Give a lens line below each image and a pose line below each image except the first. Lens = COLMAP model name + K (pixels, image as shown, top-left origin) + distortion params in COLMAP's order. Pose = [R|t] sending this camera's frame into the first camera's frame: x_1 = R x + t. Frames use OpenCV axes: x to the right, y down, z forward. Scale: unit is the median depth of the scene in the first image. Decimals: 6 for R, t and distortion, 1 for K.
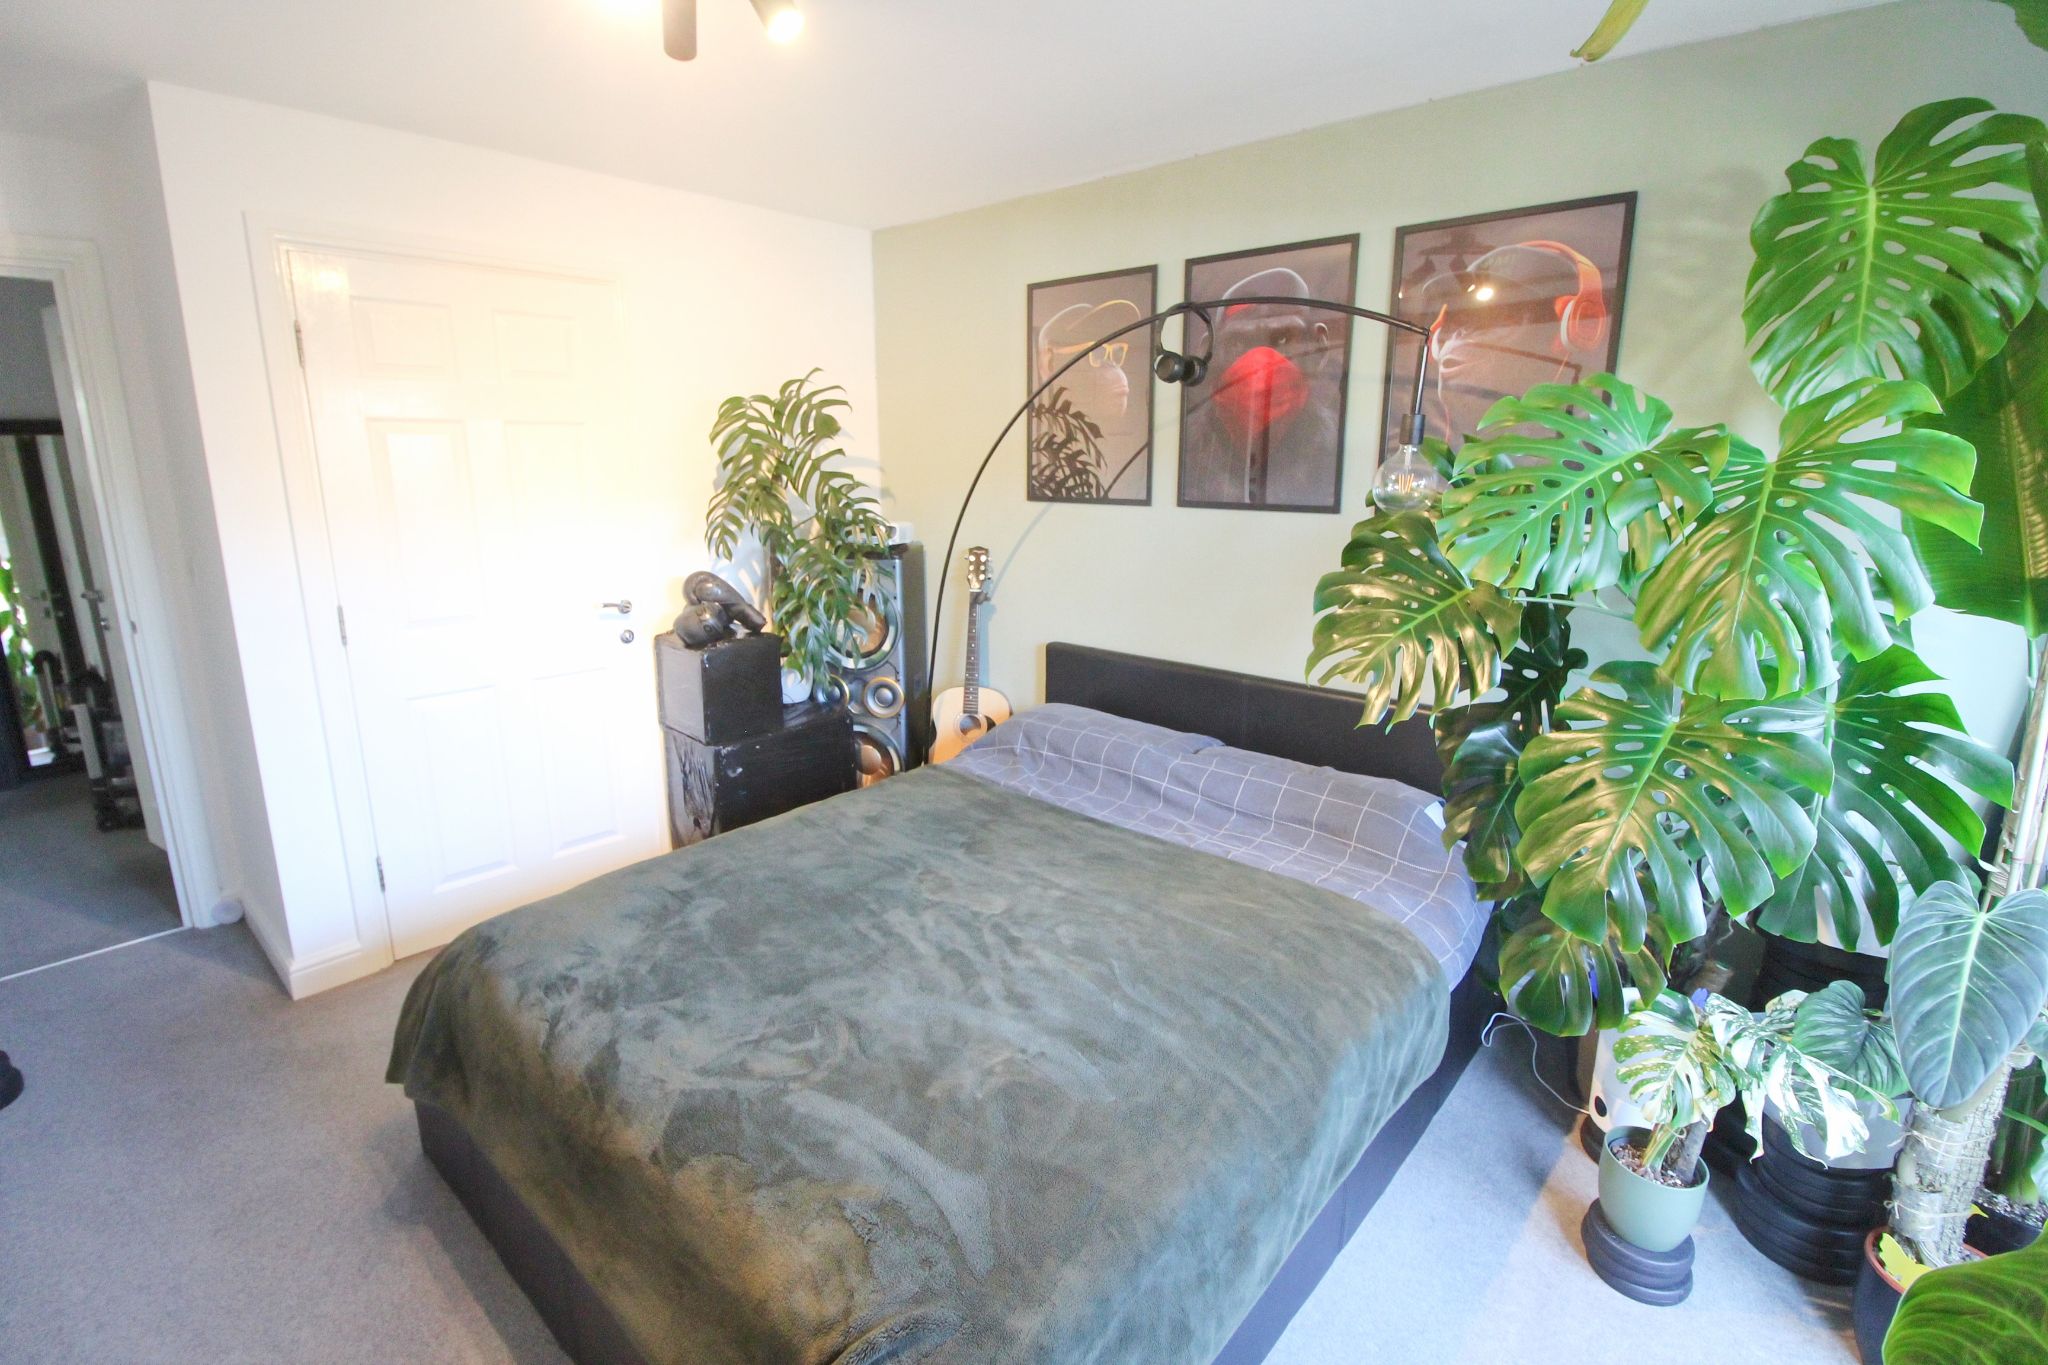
lens RADIAL K [[943.1, 0, 1017.7], [0, 943.1, 663.5], [0, 0, 1]] dist [-0.002330, -0.012201]
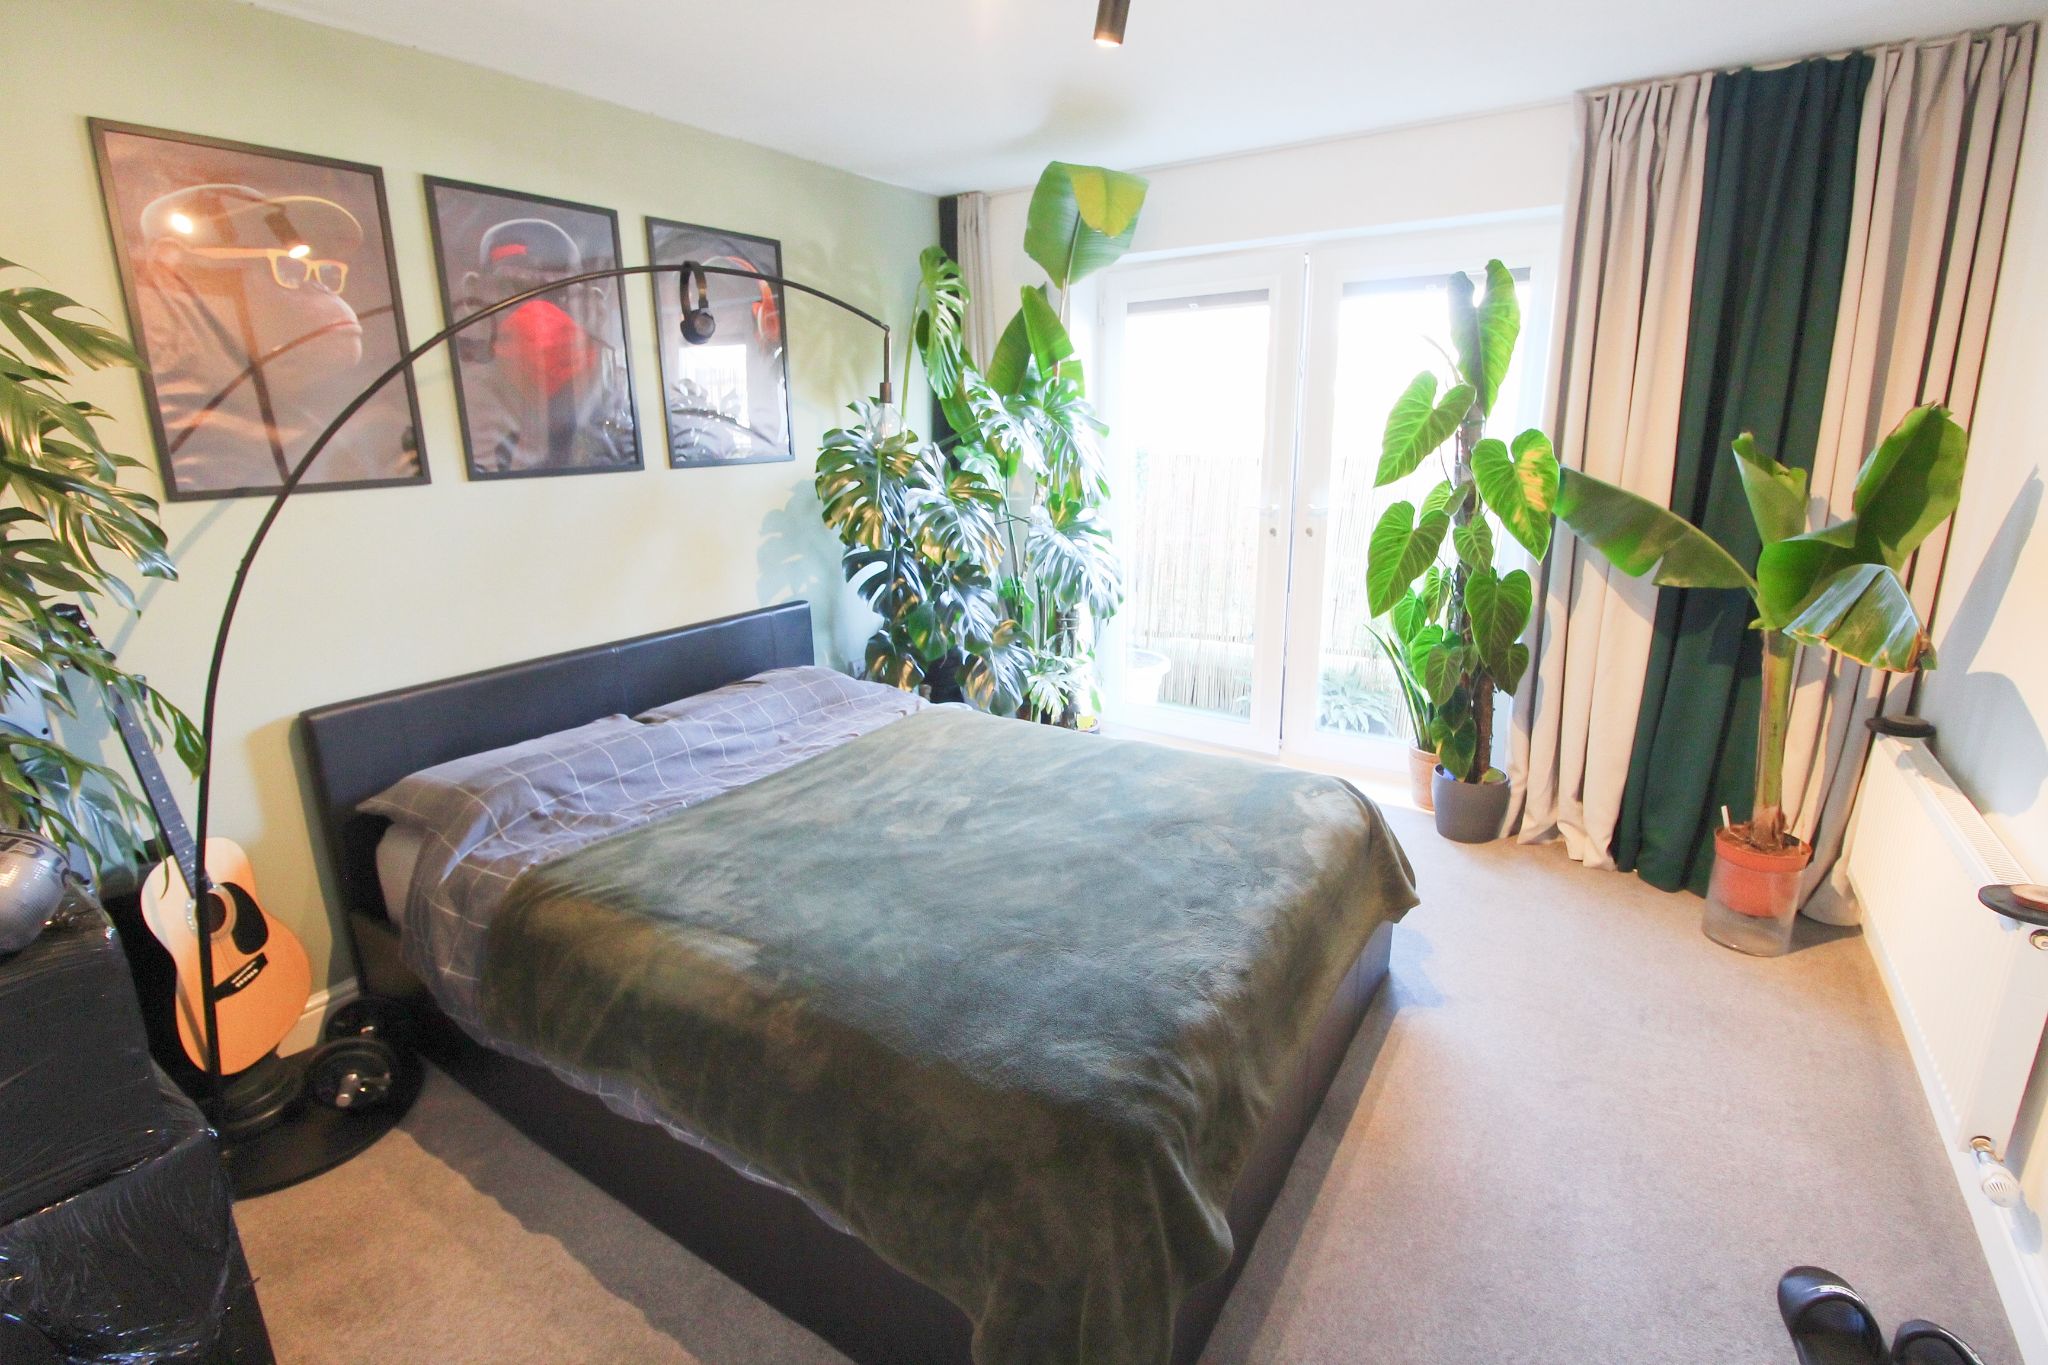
lens RADIAL K [[943.1, 0, 1017.7], [0, 943.1, 663.5], [0, 0, 1]] dist [-0.002330, -0.012201]
pose [[-0.167666, -0.252039, 0.953082, -0.728399], [0.221030, 0.932545, 0.285492, -0.144951], [-0.960747, 0.258526, -0.100648, 0.656386]]
